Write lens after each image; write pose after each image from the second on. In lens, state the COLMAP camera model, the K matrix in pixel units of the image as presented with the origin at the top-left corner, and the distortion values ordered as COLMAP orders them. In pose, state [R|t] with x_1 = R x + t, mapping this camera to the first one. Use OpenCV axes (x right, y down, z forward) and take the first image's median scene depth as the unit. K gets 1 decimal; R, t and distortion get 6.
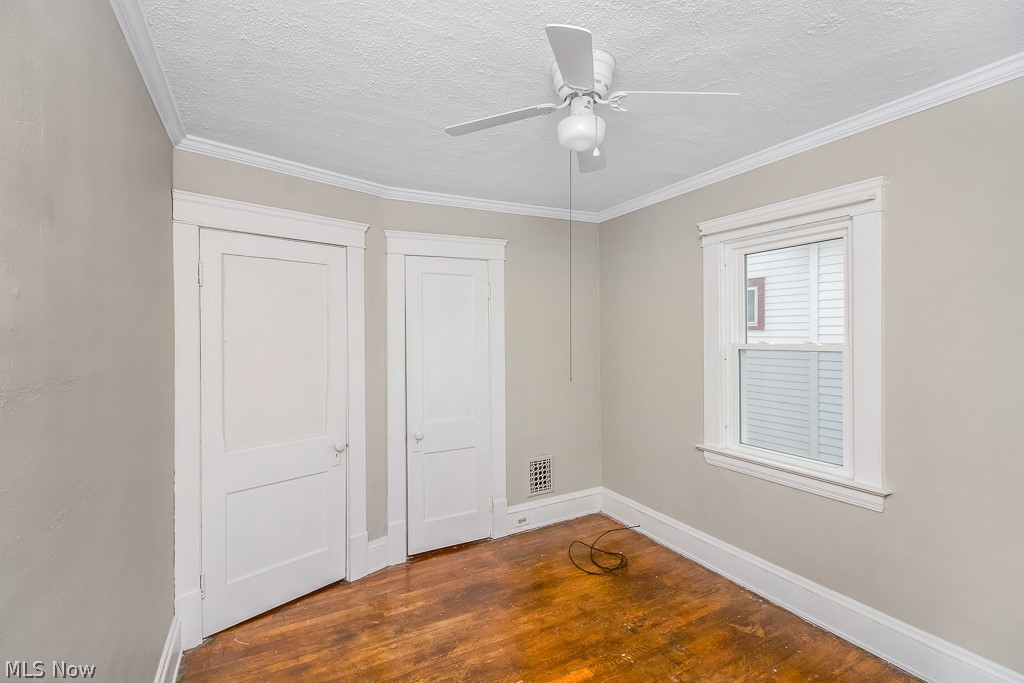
lens RADIAL K [[474.6, 0, 507.8], [0, 474.6, 333.7], [0, 0, 1]] dist [0.000093, -0.000781]
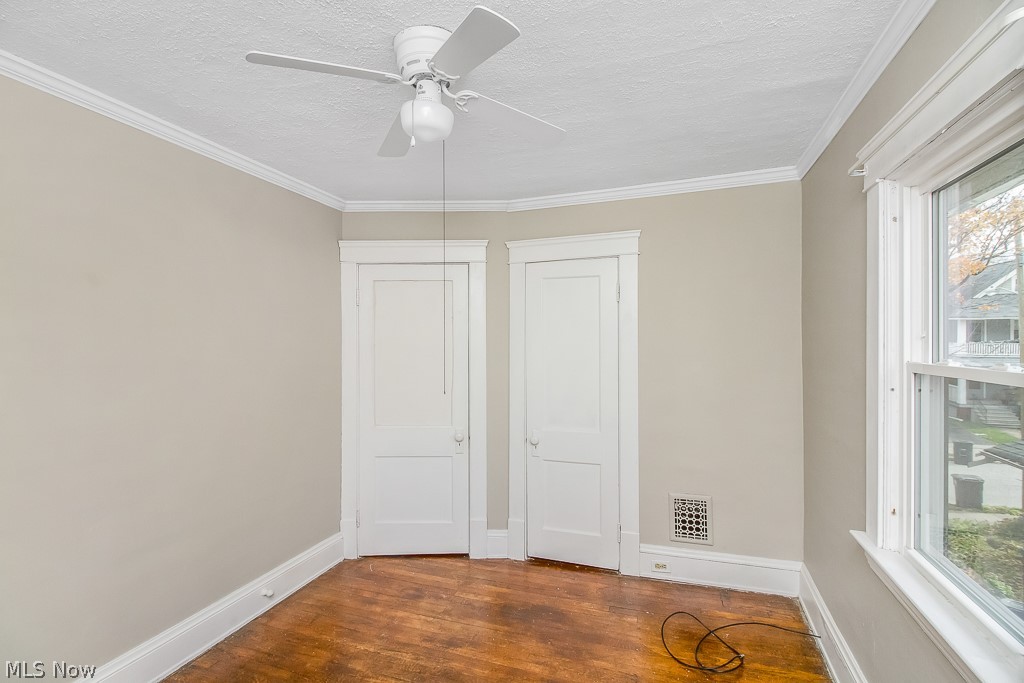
lens RADIAL K [[468.8, 0, 512.0], [0, 468.8, 341.5], [0, 0, 1]] dist [-0.001171, -0.000569]
pose [[0.677840, 0.002974, -0.735204, 0.526224], [-0.001462, 0.999995, 0.002696, 0.001310], [0.735208, -0.000753, 0.677841, 0.298513]]
